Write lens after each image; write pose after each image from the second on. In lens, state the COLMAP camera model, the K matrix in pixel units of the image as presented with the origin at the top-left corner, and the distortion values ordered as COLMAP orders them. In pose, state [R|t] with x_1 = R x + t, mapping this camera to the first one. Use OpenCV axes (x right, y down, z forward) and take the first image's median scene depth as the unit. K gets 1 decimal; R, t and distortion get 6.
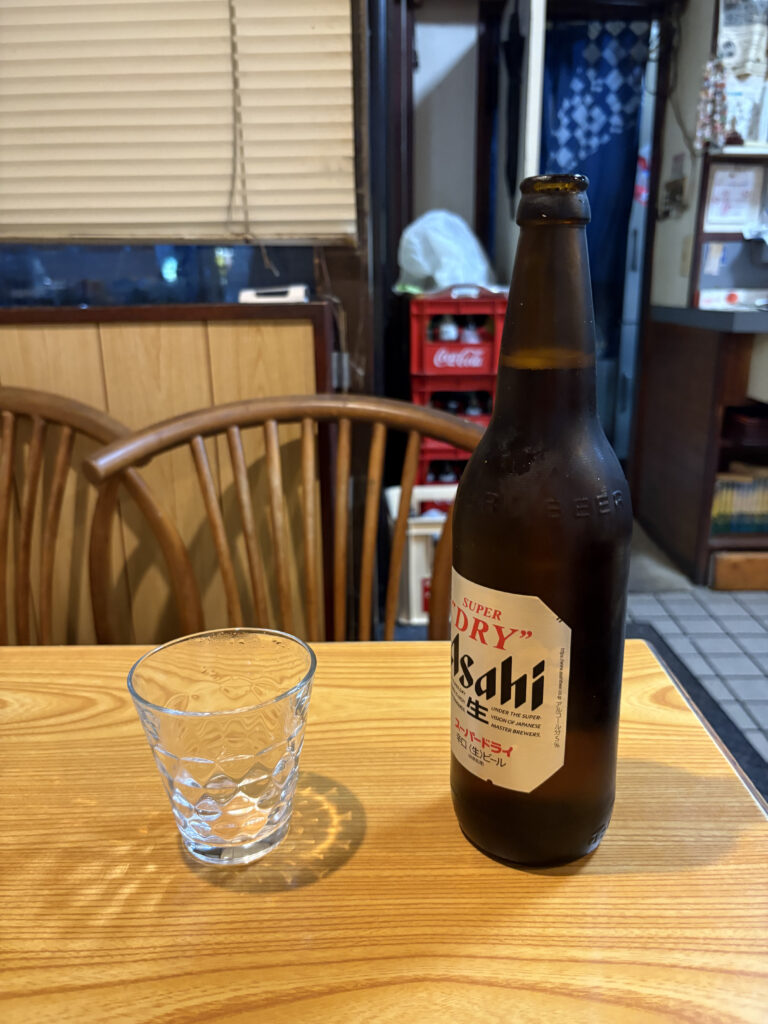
lens RADIAL K [[791.1, 0, 380.0], [0, 791.1, 507.8], [0, 0, 1]] dist [0.026682, -0.049460]
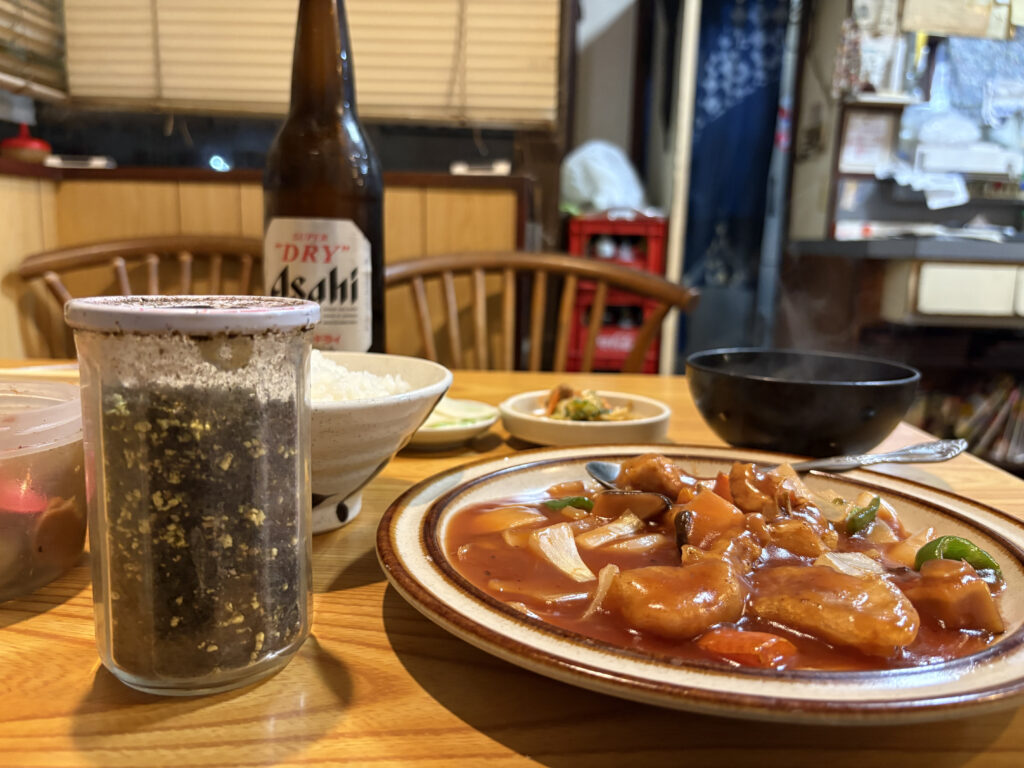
lens RADIAL K [[800.7, 0, 512.0], [0, 800.7, 384.0], [0, 0, 1]] dist [0.011503, -0.030469]
pose [[0.999169, 0.040539, 0.004288, -0.039552], [-0.039889, 0.993954, -0.102291, 0.079791], [-0.008409, 0.102035, 0.994745, -0.069395]]
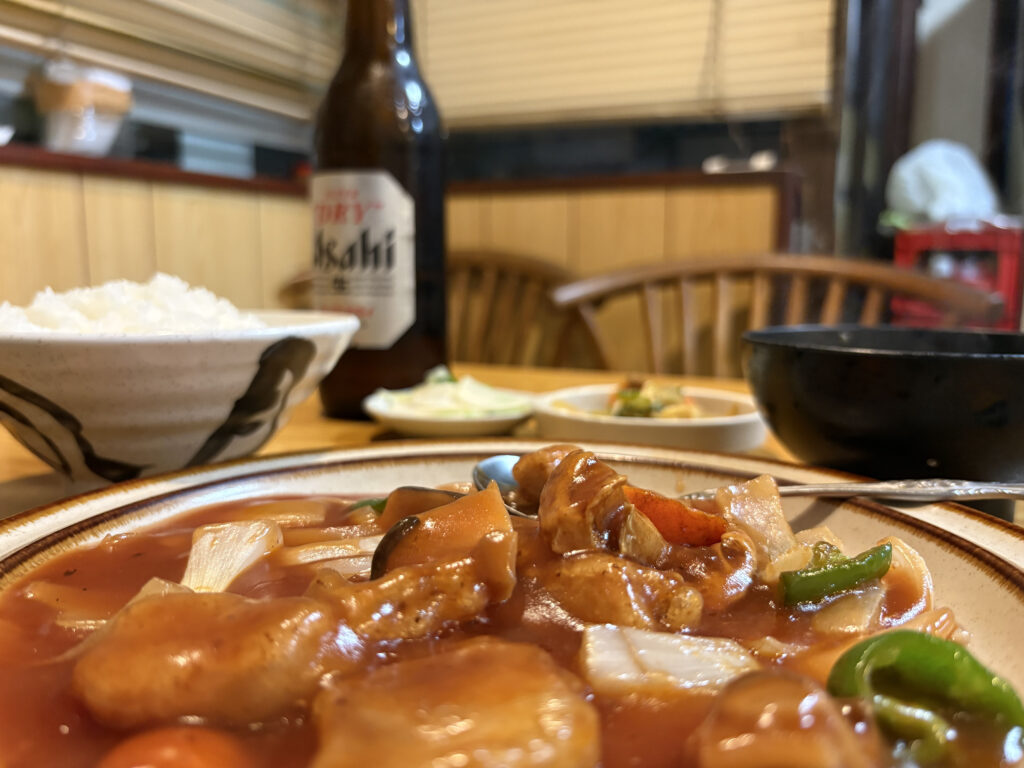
lens RADIAL K [[816.4, 0, 521.9], [0, 816.4, 386.0], [0, 0, 1]] dist [-0.019629, -0.008392]
pose [[0.916564, 0.076697, -0.392464, 0.020981], [-0.129689, 0.985400, -0.110304, 0.080677], [0.378274, 0.151999, 0.913129, -0.012435]]
